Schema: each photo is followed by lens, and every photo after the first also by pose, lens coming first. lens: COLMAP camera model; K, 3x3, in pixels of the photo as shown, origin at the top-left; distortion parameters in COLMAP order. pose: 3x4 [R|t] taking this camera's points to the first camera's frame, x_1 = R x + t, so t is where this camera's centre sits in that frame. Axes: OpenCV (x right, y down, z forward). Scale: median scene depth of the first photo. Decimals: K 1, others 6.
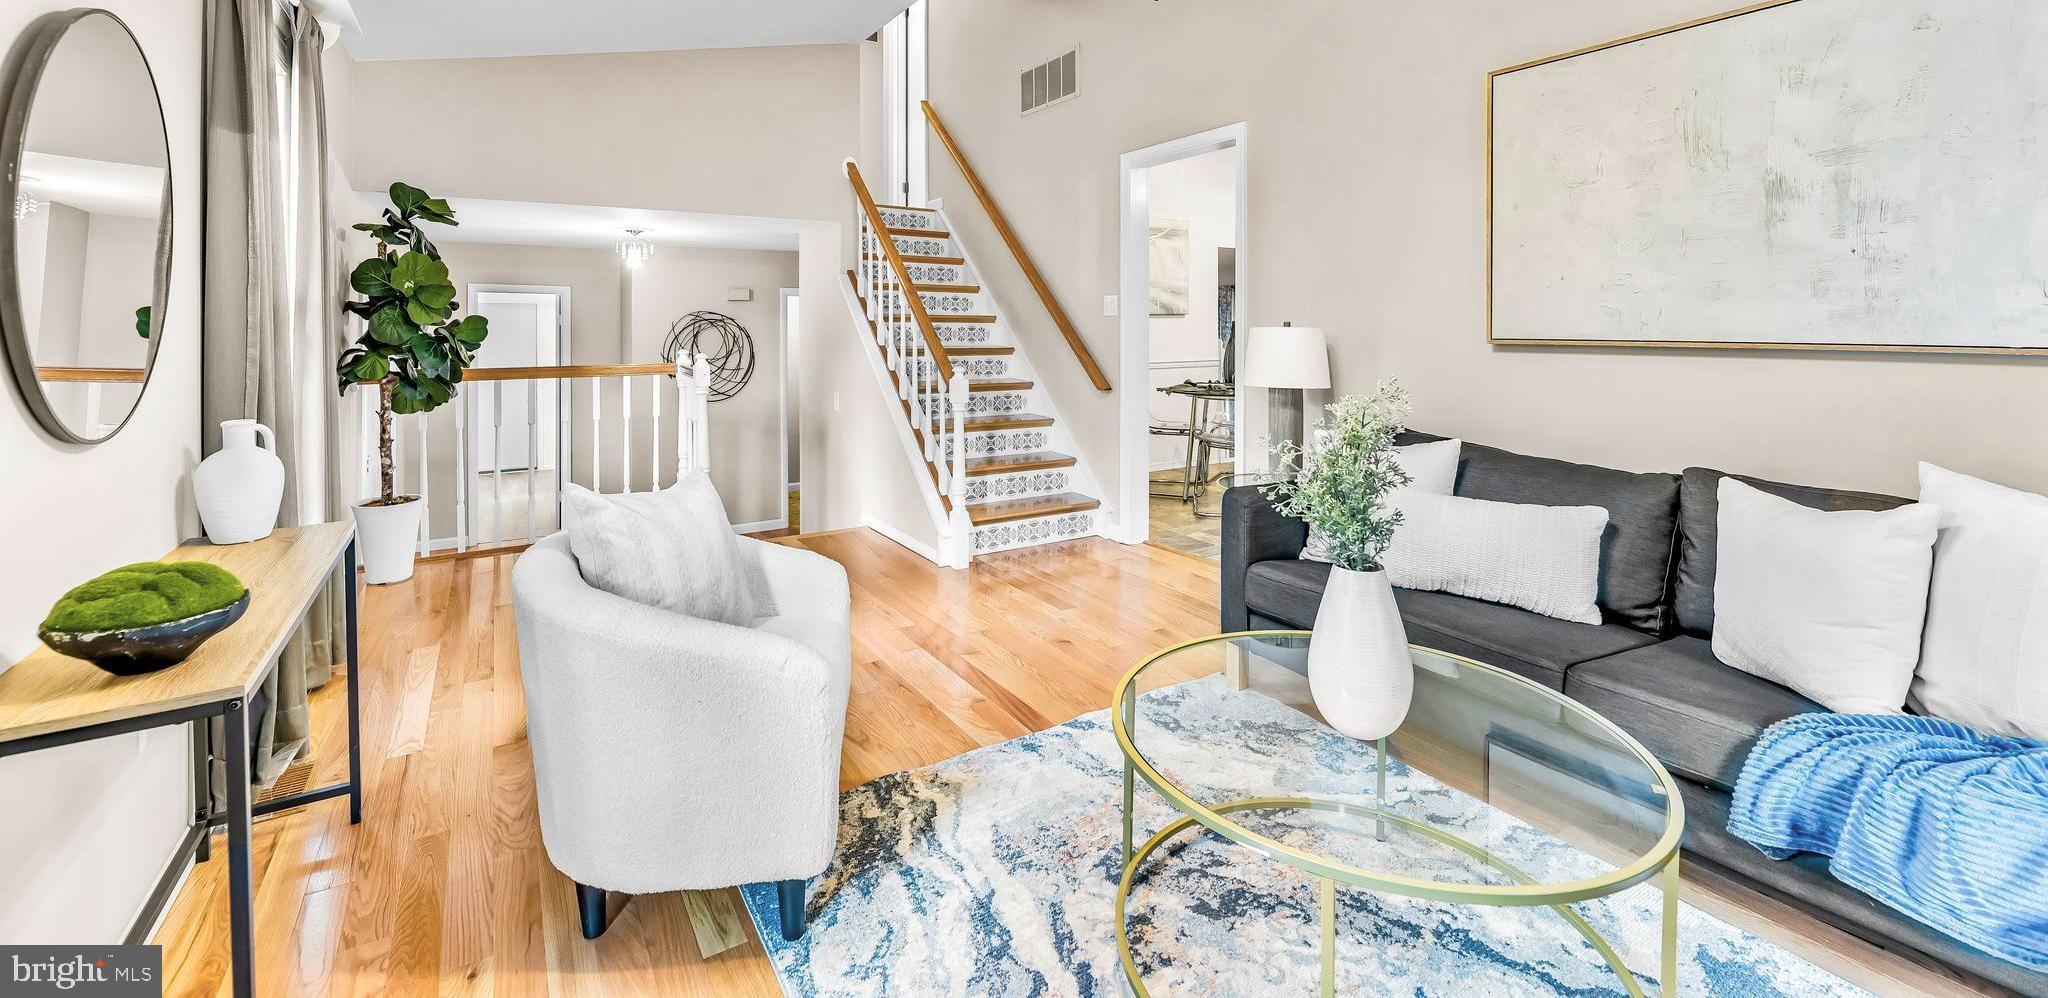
lens RADIAL K [[835.0, 0, 1000.5], [0, 835.0, 304.1], [0, 0, 1]] dist [-0.002510, -0.000410]
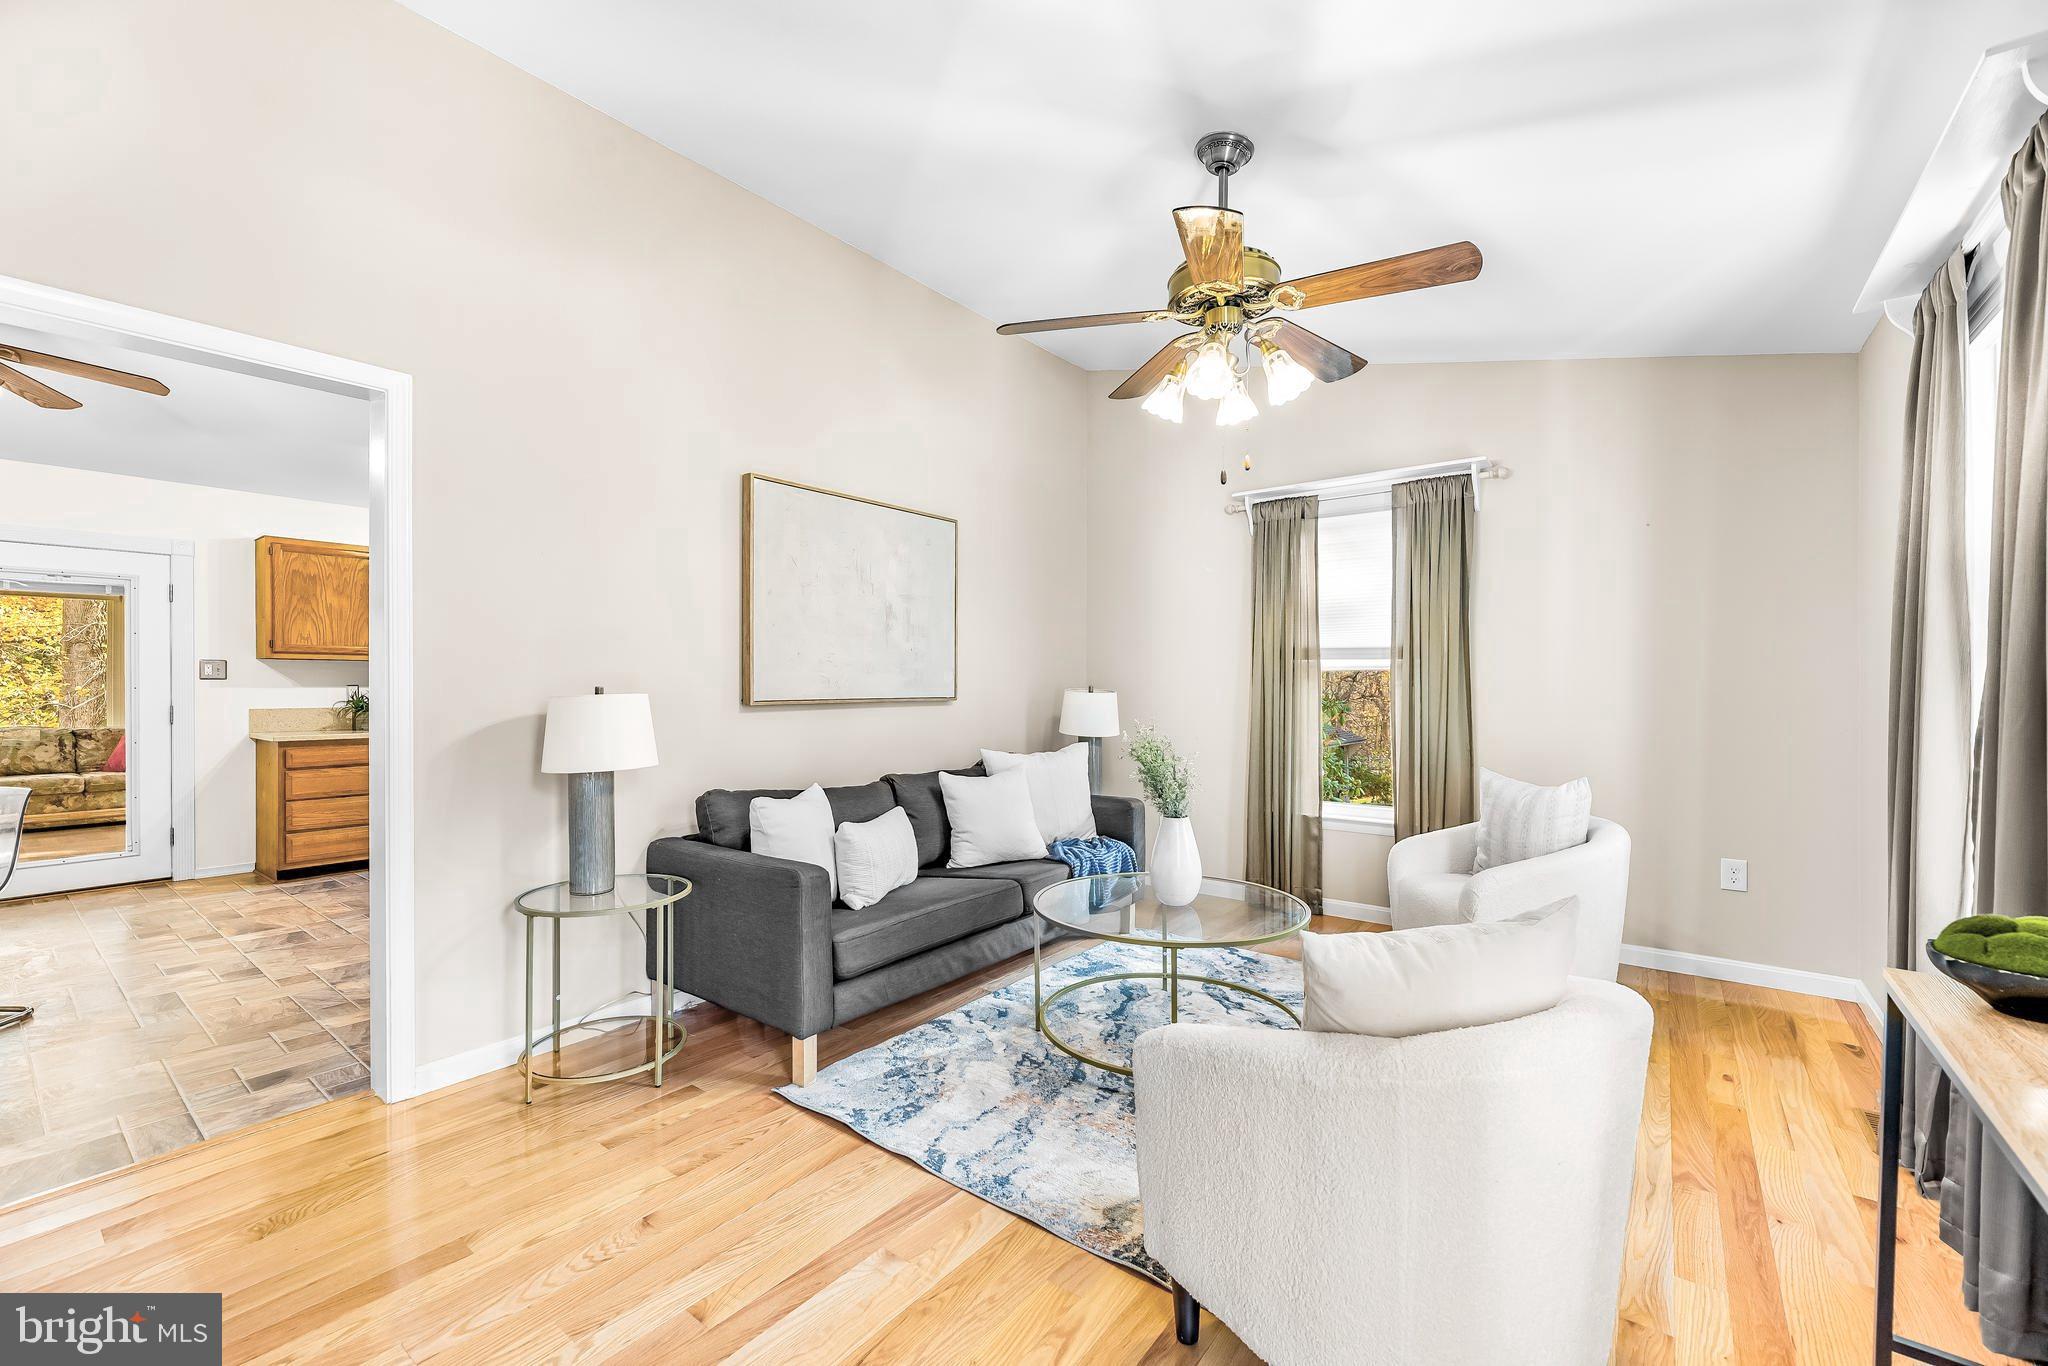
lens RADIAL K [[838.9, 0, 1024.9], [0, 838.9, 676.7], [0, 0, 1]] dist [-0.001951, -0.000043]
pose [[-0.368778, 0.008654, 0.929477, -0.875471], [-0.019044, 0.999676, -0.016863, 0.026490], [-0.929323, -0.023919, -0.368493, 1.467653]]
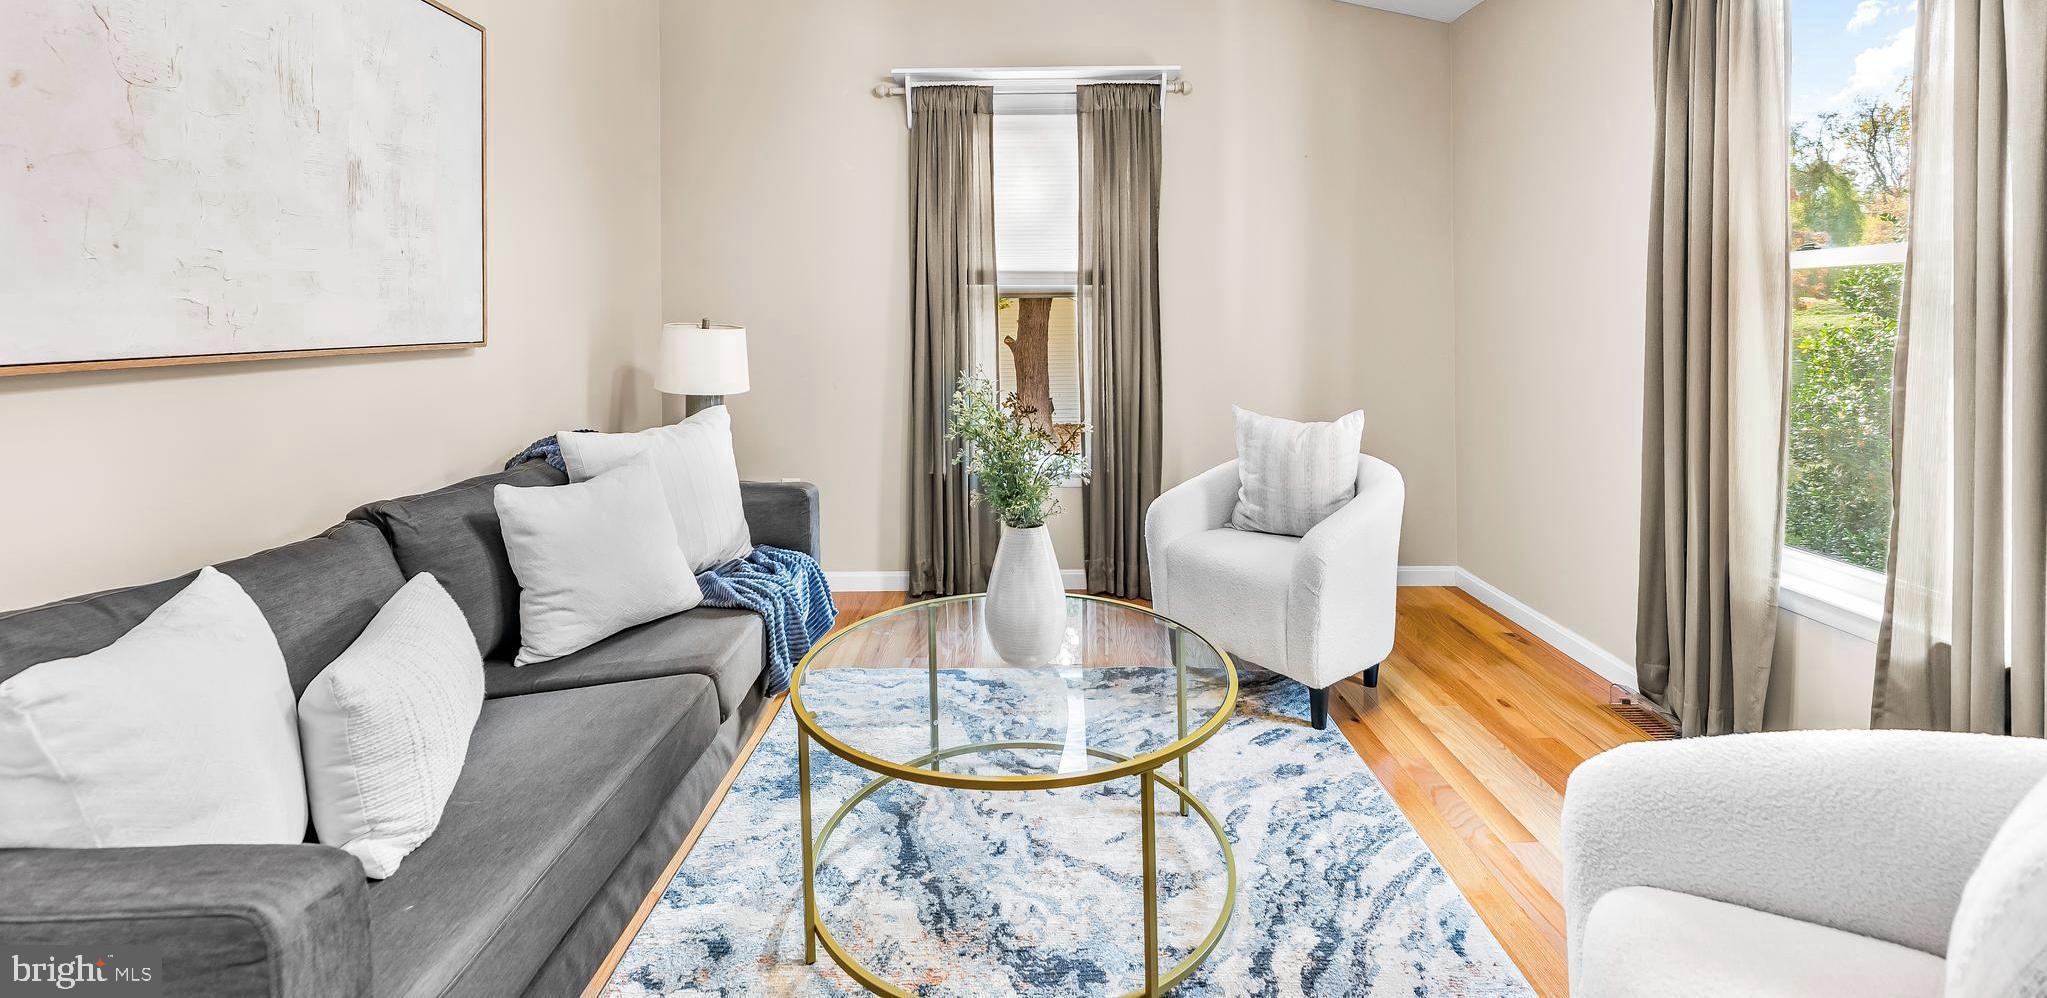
lens RADIAL K [[834.6, 0, 1019.1], [0, 834.6, 312.9], [0, 0, 1]] dist [-0.002510, -0.000410]
pose [[-0.852563, 0.009654, 0.522536, -0.133106], [-0.001216, 0.999790, -0.020455, 0.028625], [-0.522624, -0.018074, -0.852372, 1.464188]]
